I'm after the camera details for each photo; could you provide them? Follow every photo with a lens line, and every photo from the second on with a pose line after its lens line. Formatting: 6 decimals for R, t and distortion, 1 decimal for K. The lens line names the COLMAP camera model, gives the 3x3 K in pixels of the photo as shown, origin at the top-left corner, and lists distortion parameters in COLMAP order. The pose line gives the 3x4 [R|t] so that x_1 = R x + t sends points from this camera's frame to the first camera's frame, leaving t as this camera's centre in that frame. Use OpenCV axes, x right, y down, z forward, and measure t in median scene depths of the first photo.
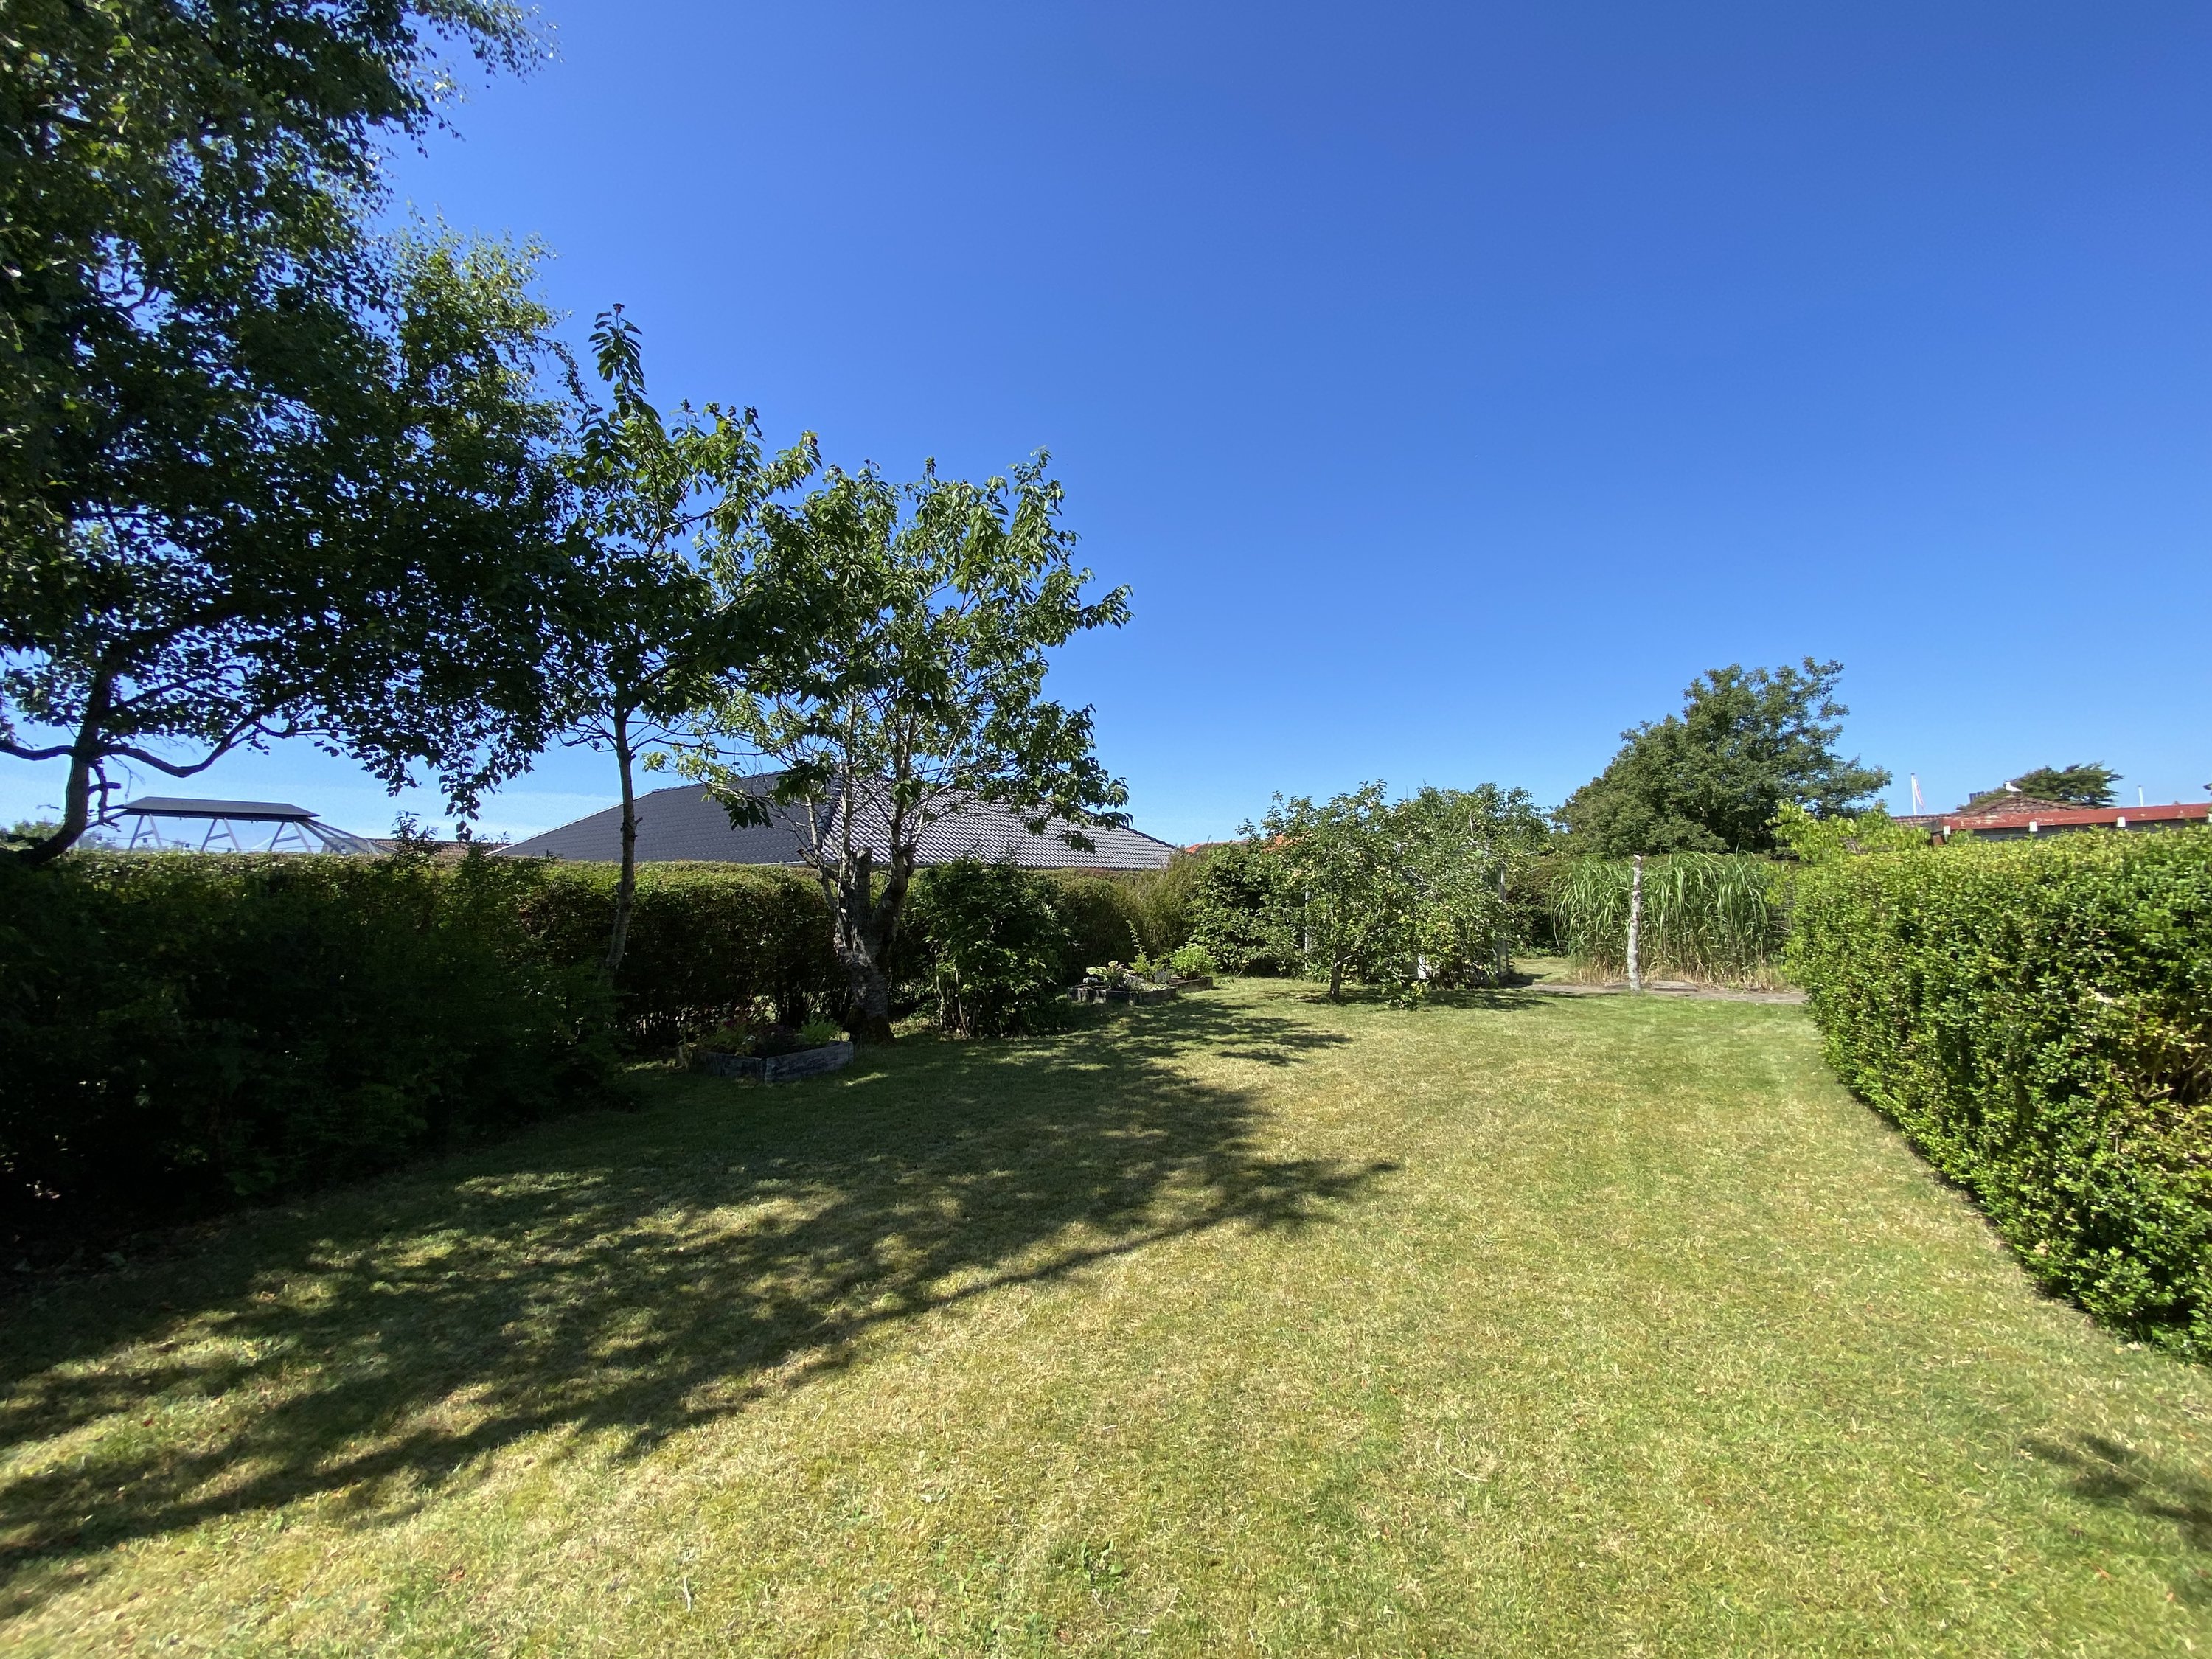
lens RADIAL K [[901.3, 0, 1108.0], [0, 901.3, 819.0], [0, 0, 1]] dist [0.012251, -0.000275]
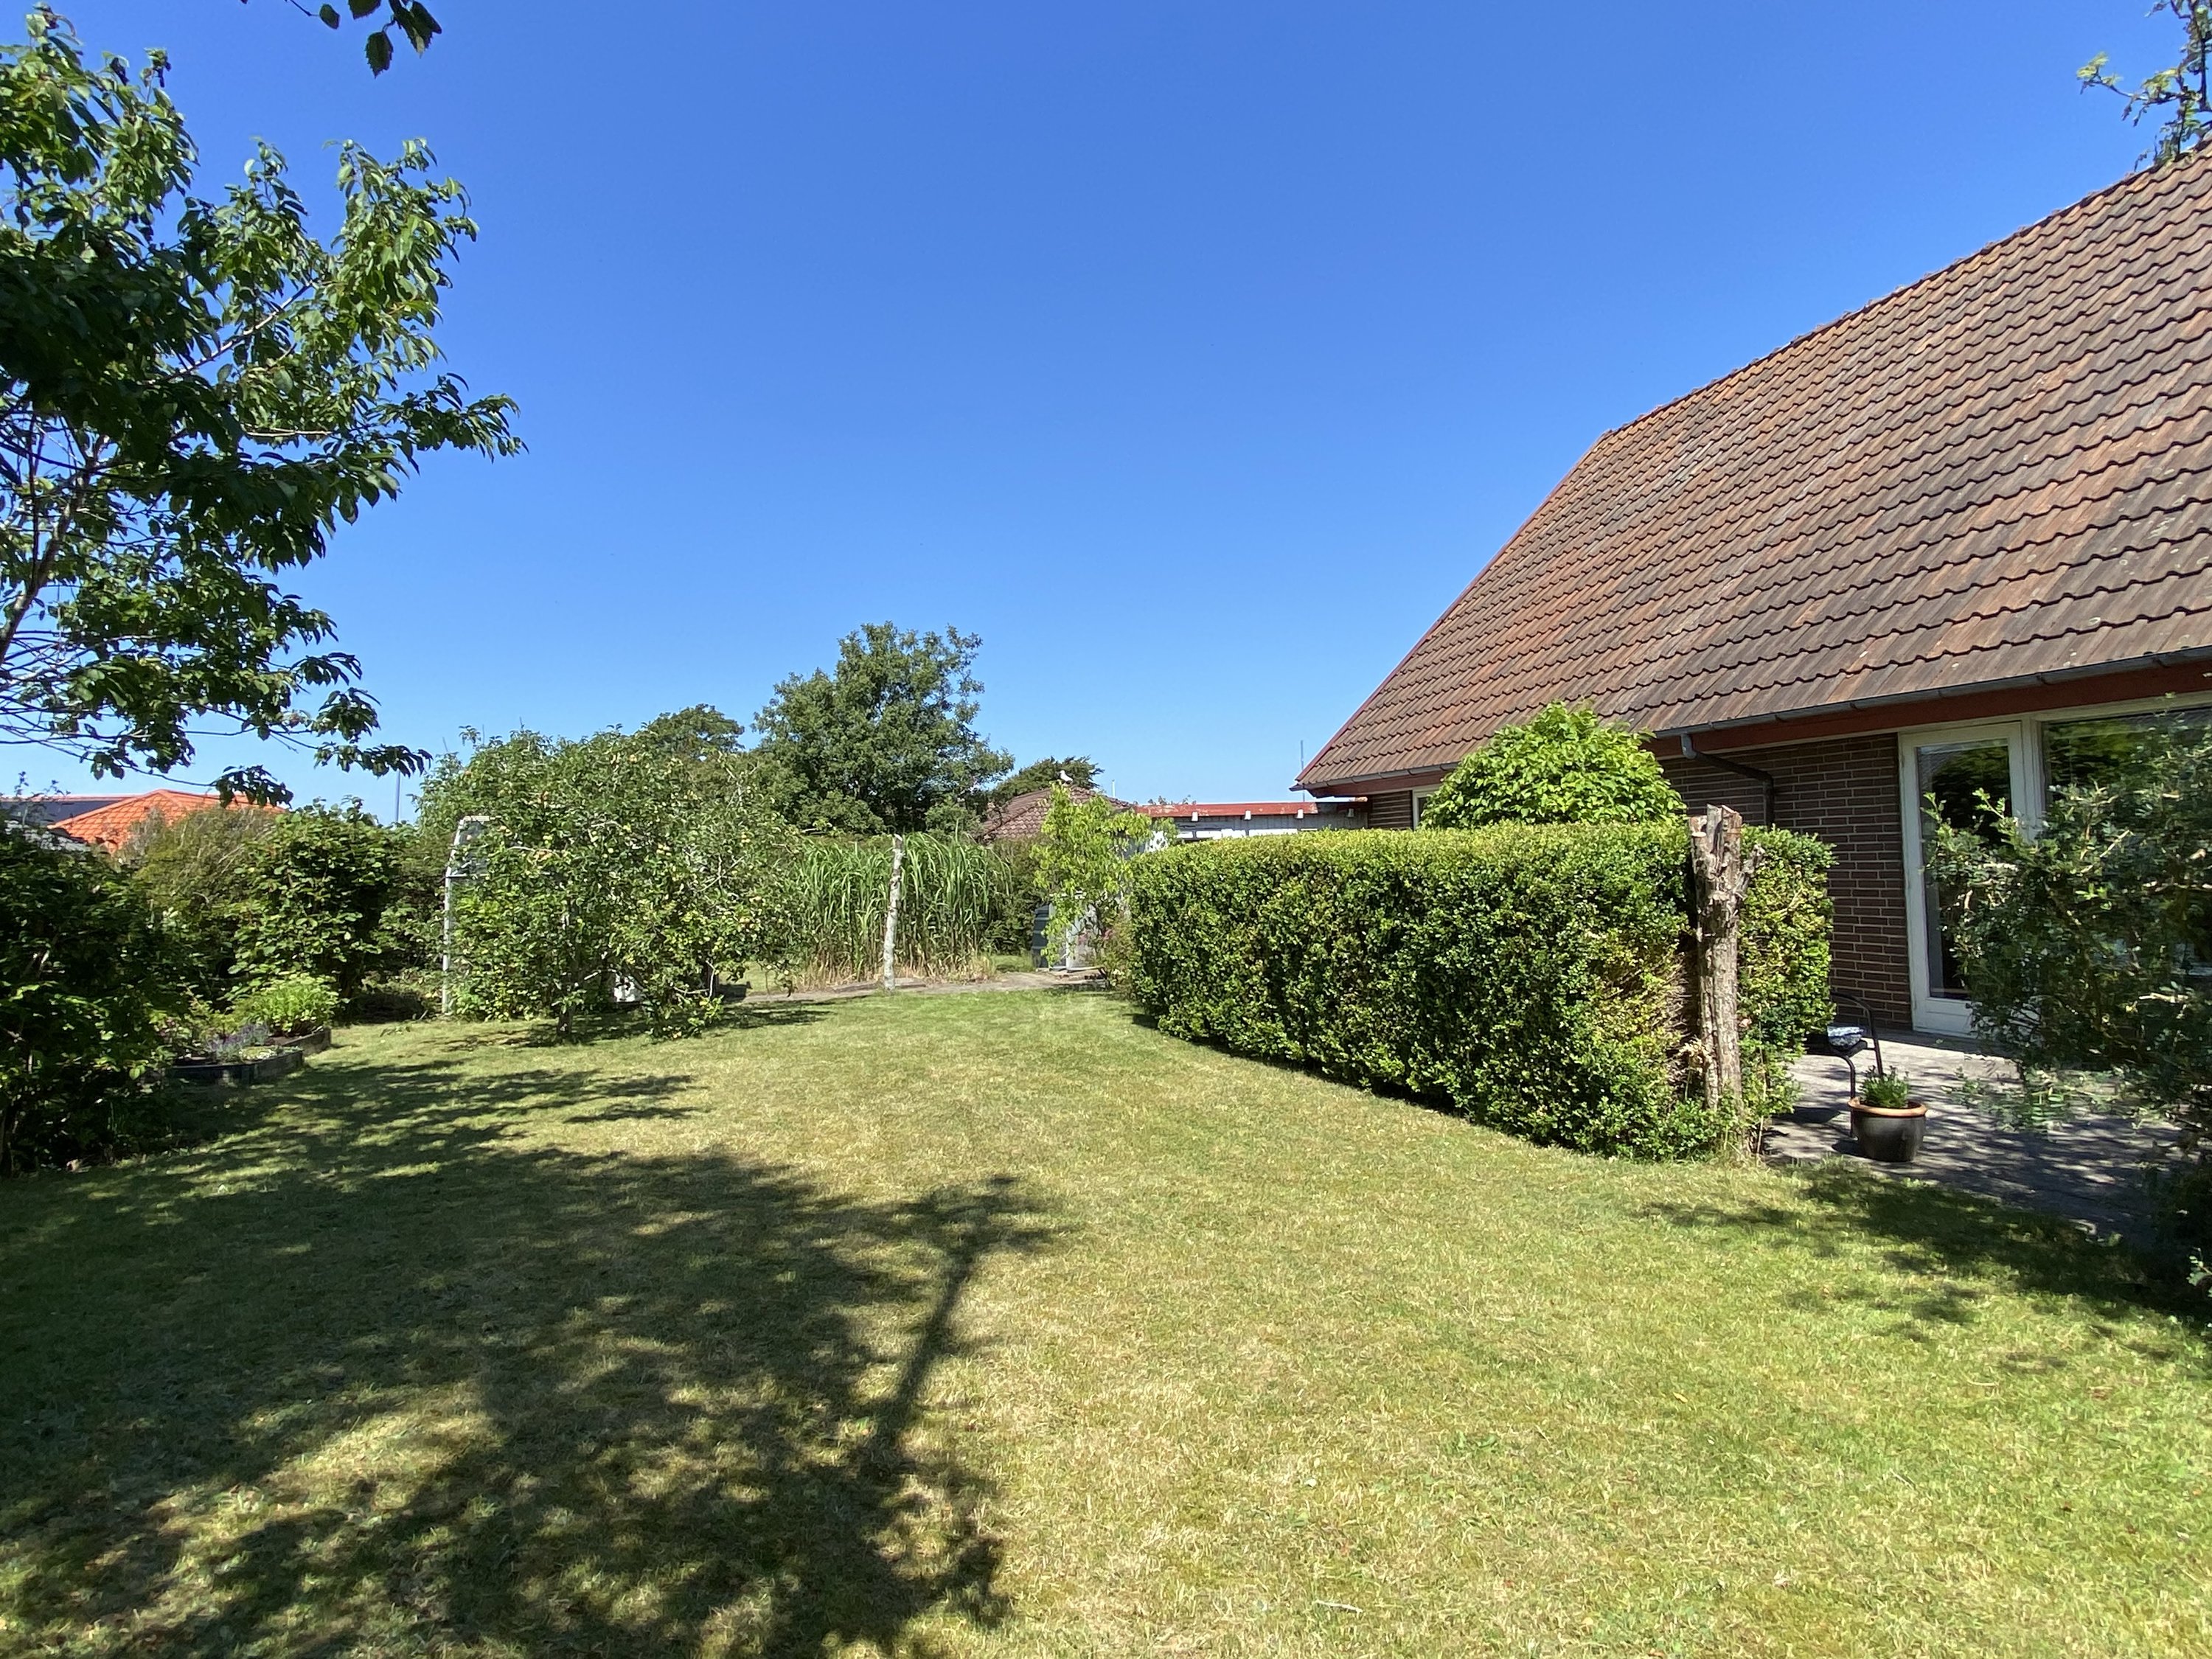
lens RADIAL K [[1268.1, 0, 1095.8], [0, 1268.1, 825.7], [0, 0, 1]] dist [0.031219, -0.000901]
pose [[0.658374, 0.022126, 0.752365, -0.175526], [-0.048021, 0.998766, 0.012650, 0.004605], [-0.751157, -0.044458, 0.658625, 0.037744]]
